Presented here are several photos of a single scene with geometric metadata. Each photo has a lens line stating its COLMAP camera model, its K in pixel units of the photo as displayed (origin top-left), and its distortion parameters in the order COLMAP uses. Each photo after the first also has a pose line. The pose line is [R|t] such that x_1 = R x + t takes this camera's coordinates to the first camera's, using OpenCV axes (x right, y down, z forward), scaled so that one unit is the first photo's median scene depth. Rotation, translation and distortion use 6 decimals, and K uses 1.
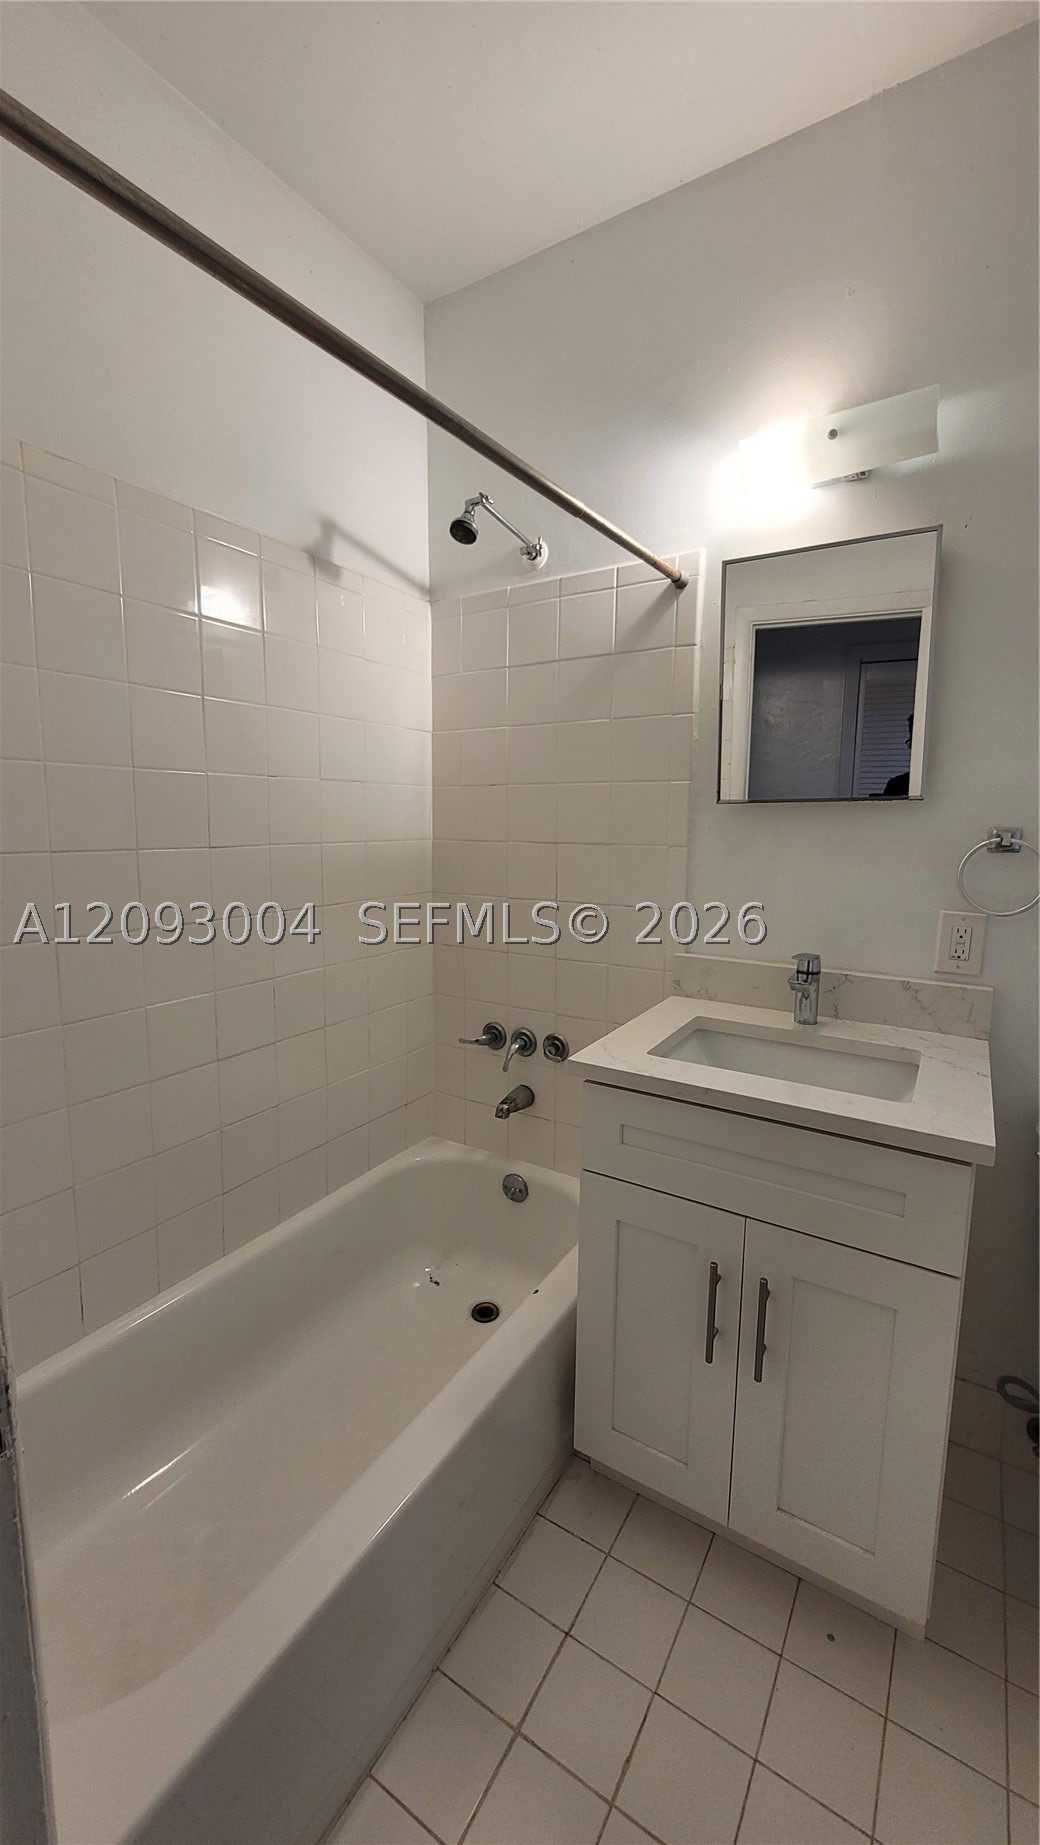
lens RADIAL K [[731.3, 0, 528.7], [0, 731.3, 918.5], [0, 0, 1]] dist [0.002447, -0.001124]
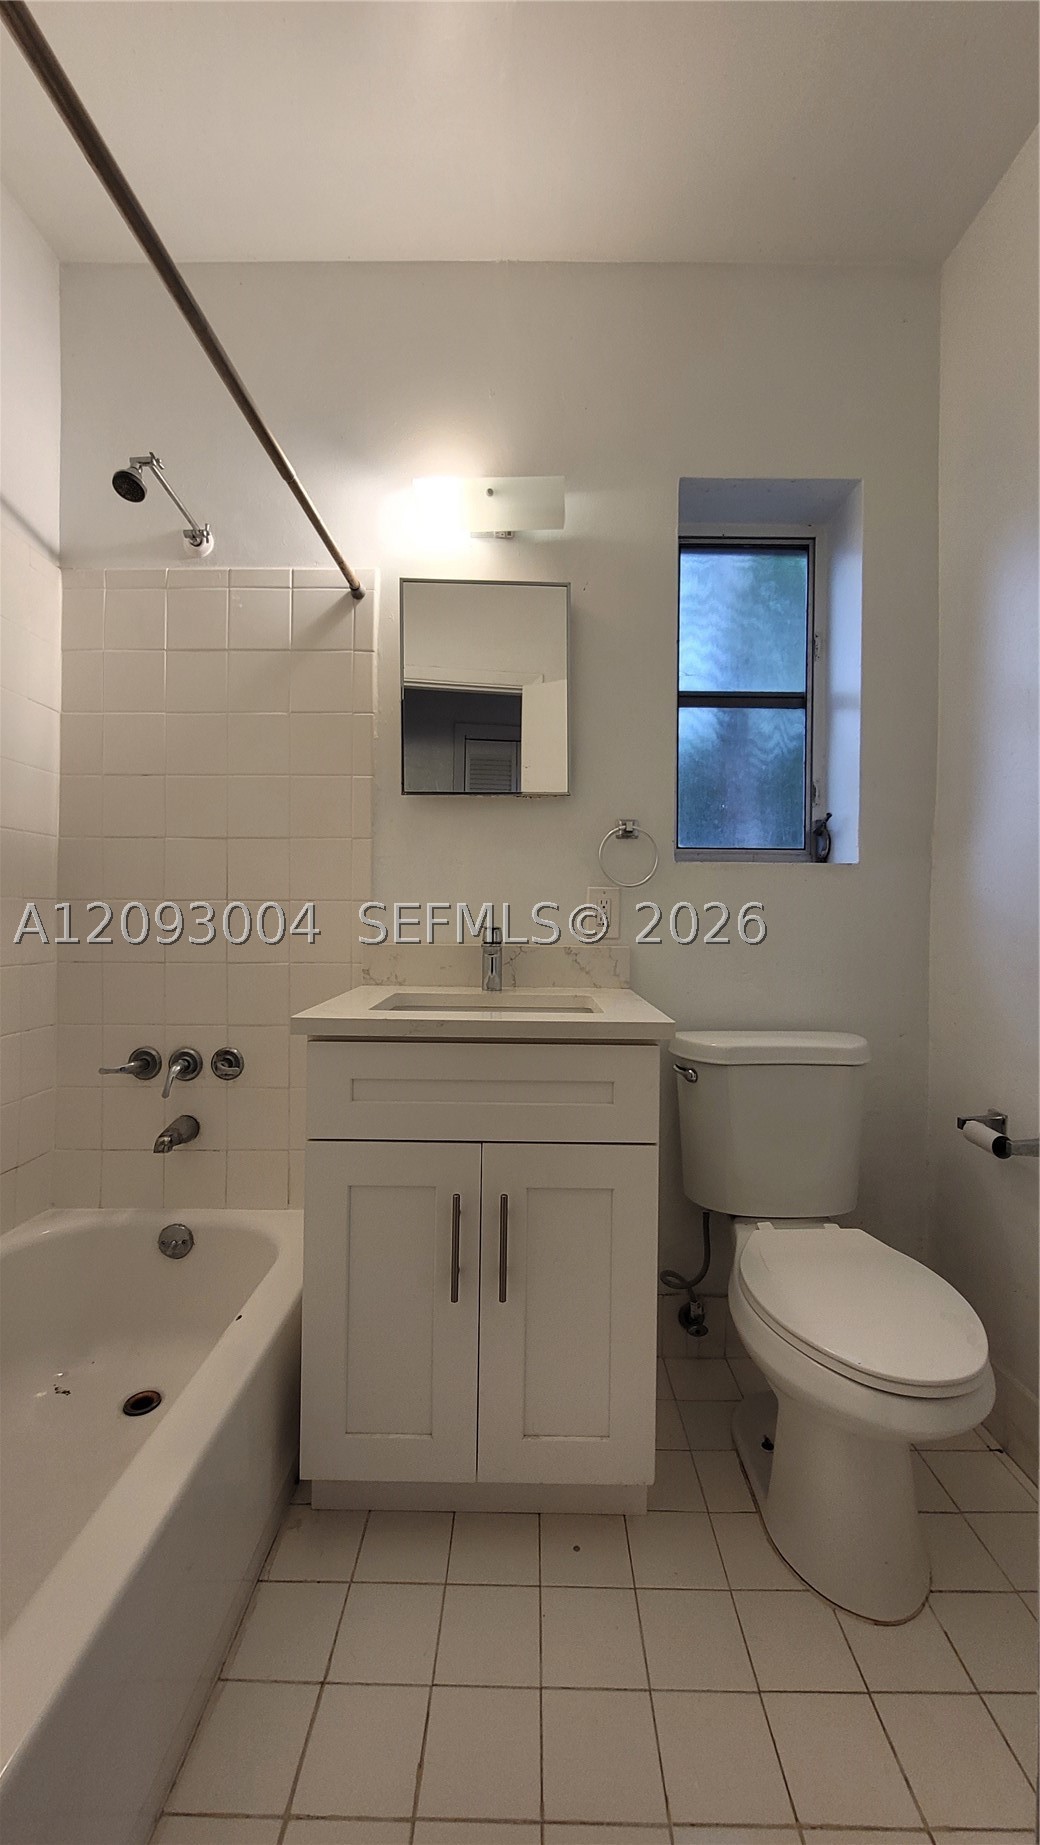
lens RADIAL K [[731.3, 0, 526.0], [0, 731.3, 920.8], [0, 0, 1]] dist [0.002447, -0.001124]
pose [[0.854346, -0.001747, 0.519702, -0.142976], [0.071475, 0.990887, -0.114168, 0.160805], [-0.514766, 0.134685, 0.846685, 0.027175]]
